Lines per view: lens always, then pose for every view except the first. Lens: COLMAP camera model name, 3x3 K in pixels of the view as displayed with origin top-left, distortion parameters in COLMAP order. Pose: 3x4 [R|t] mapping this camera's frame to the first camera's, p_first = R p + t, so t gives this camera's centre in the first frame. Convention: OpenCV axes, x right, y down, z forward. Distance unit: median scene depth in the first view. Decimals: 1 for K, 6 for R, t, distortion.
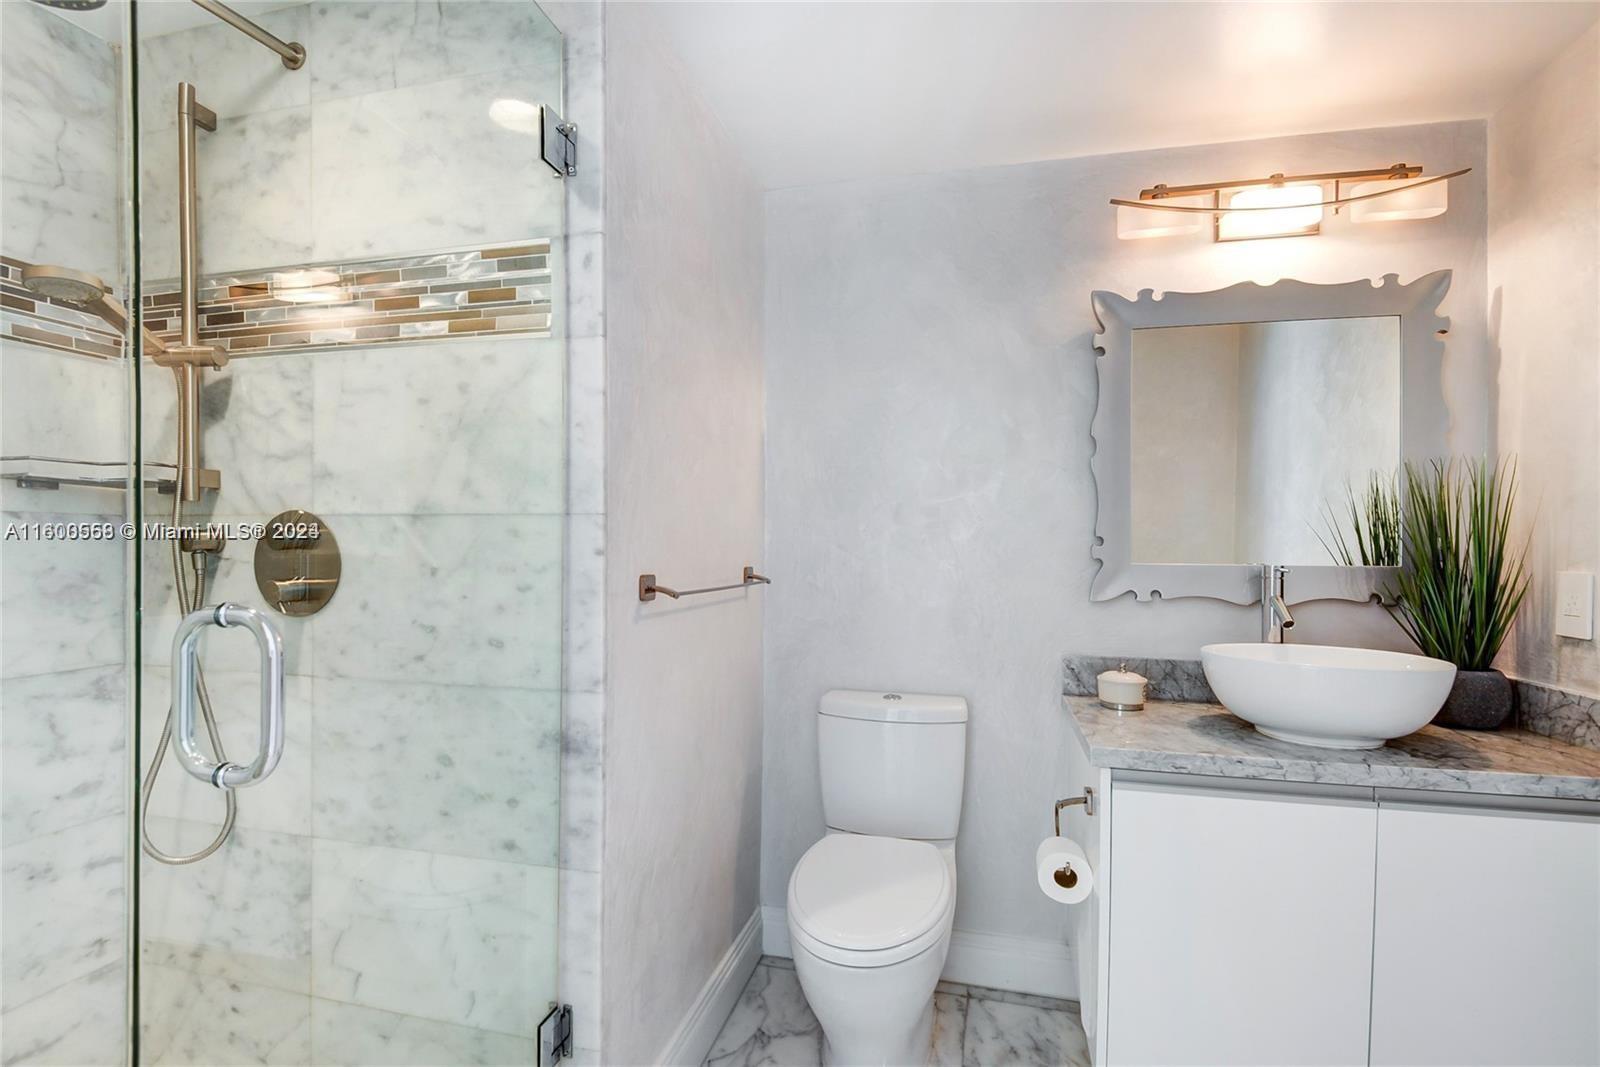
lens RADIAL K [[756.3, 0, 800.0], [0, 756.3, 533.5], [0, 0, 1]] dist [-0.001714, -0.028613]
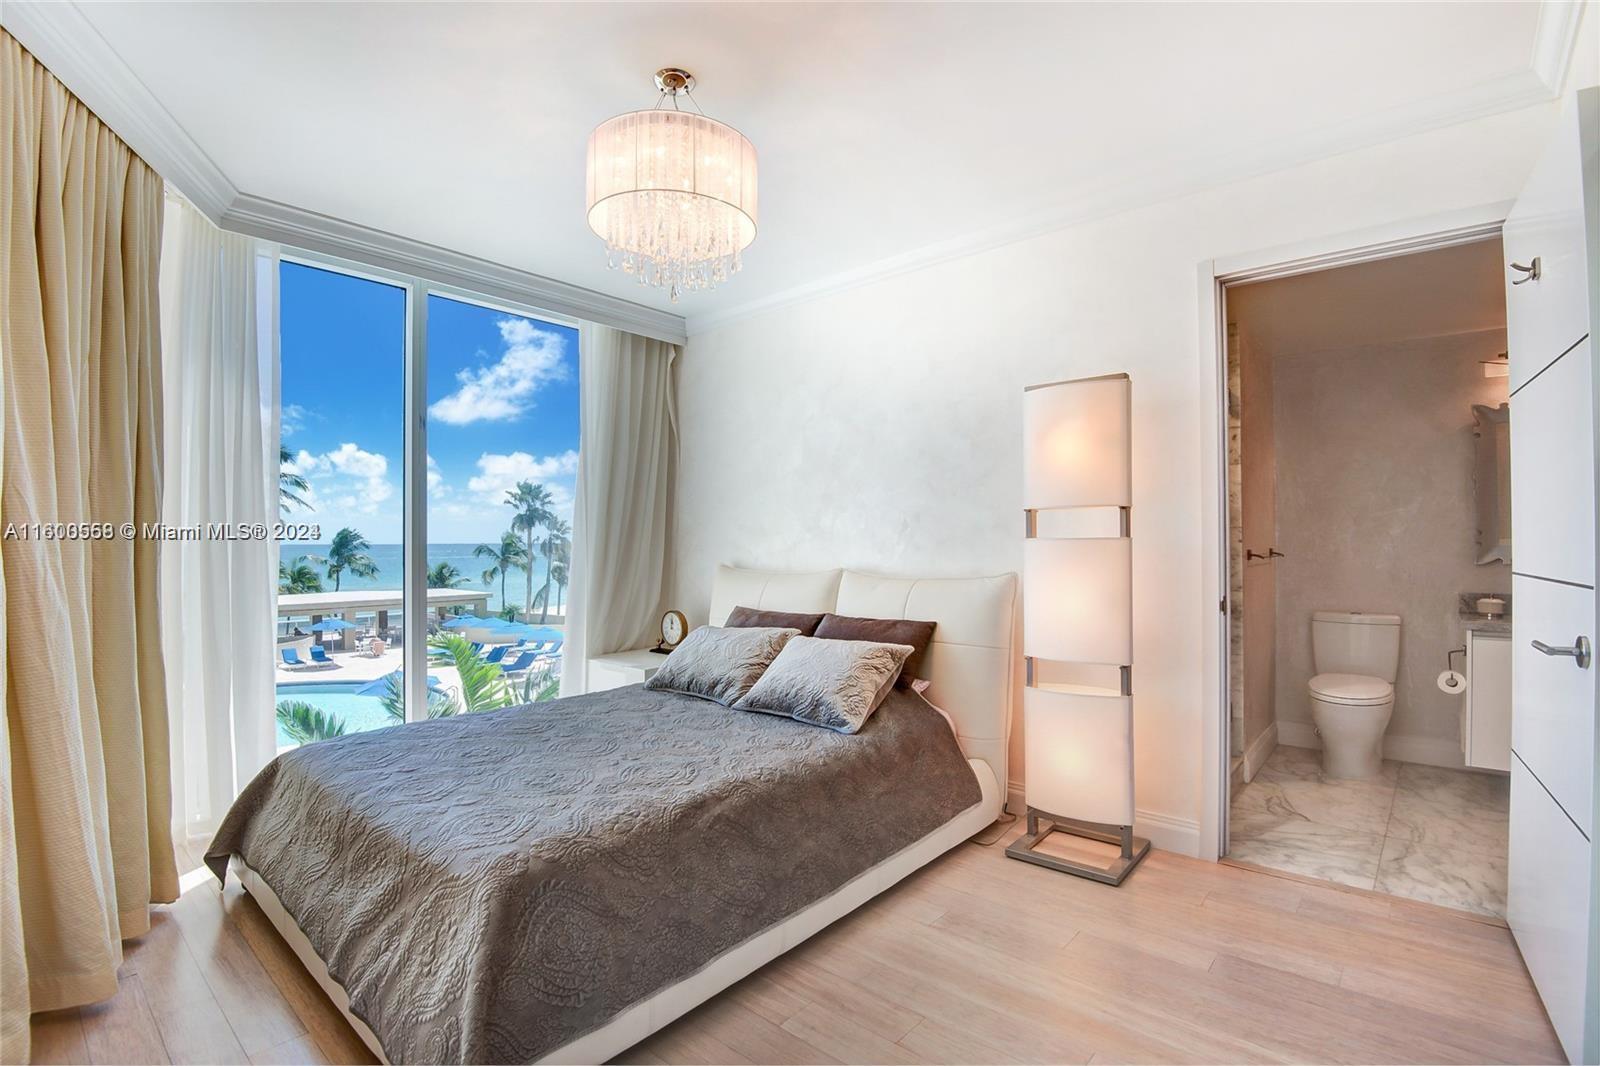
lens RADIAL K [[756.3, 0, 800.0], [0, 756.3, 533.0], [0, 0, 1]] dist [-0.001714, -0.028613]
pose [[0.892589, -0.013553, -0.450667, -0.295945], [0.013269, 0.999905, -0.003790, -0.006874], [0.450676, -0.002597, 0.892684, -1.438758]]
